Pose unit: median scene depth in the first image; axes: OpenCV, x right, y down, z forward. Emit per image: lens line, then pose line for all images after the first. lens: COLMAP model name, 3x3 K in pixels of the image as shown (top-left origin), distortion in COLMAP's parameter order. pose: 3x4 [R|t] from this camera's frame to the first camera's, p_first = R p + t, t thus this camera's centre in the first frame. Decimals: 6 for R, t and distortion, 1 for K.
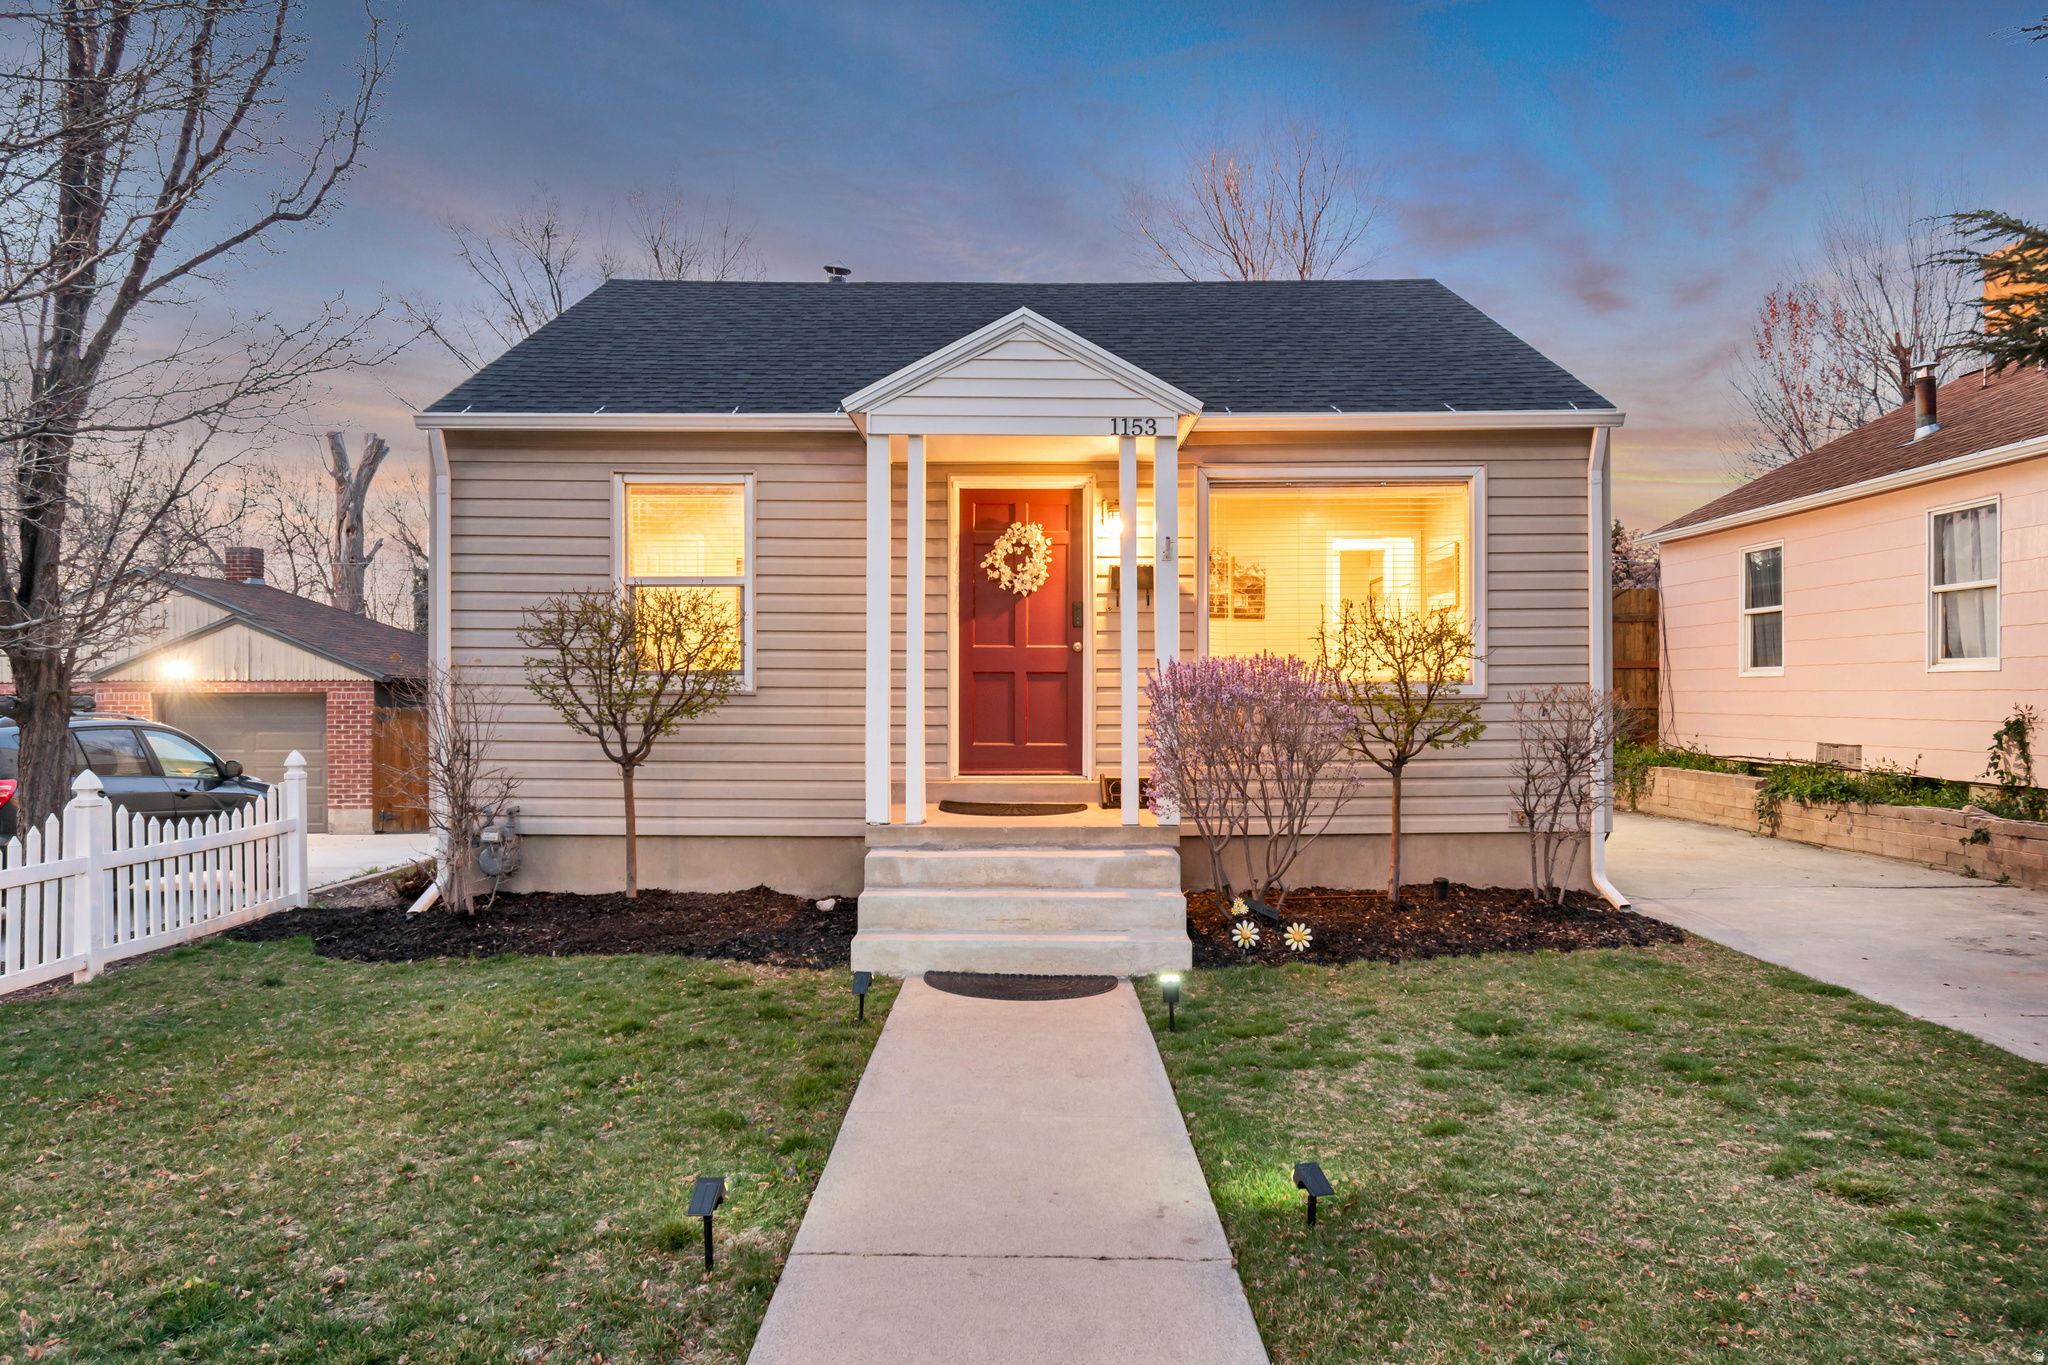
lens RADIAL K [[1385.3, 0, 1024.0], [0, 1385.3, 682.5], [0, 0, 1]] dist [-0.003161, -0.003046]
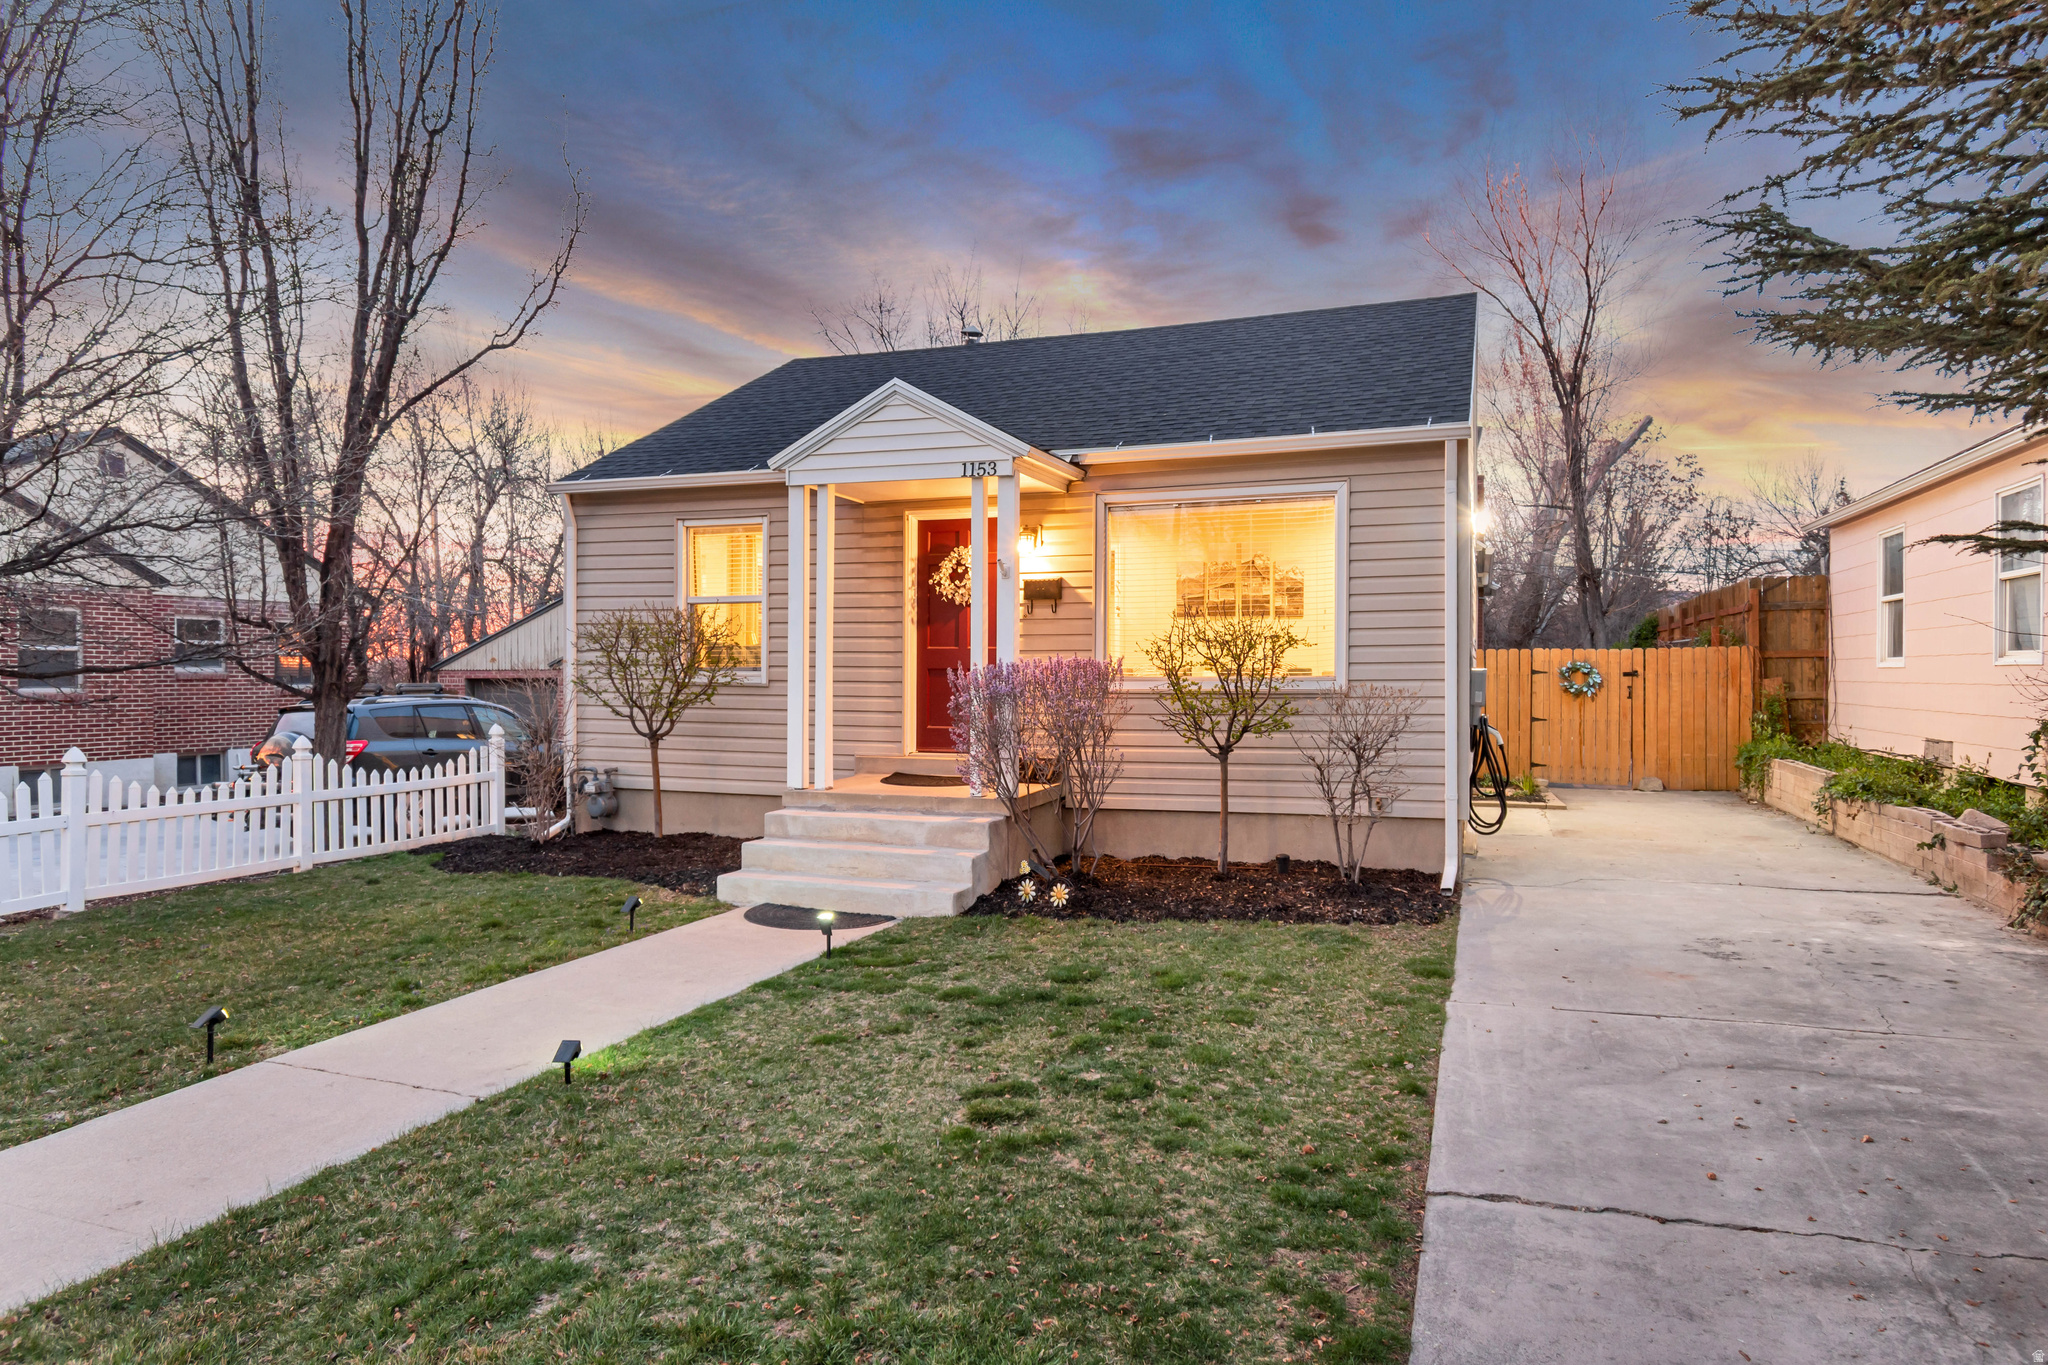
lens RADIAL K [[1229.9, 0, 1022.7], [0, 1229.9, 659.9], [0, 0, 1]] dist [0.003955, -0.000143]
pose [[0.941271, -0.002392, -0.337643, 0.450762], [0.001257, 0.999993, -0.003579, -0.012247], [0.337649, 0.002944, 0.941267, -0.003989]]
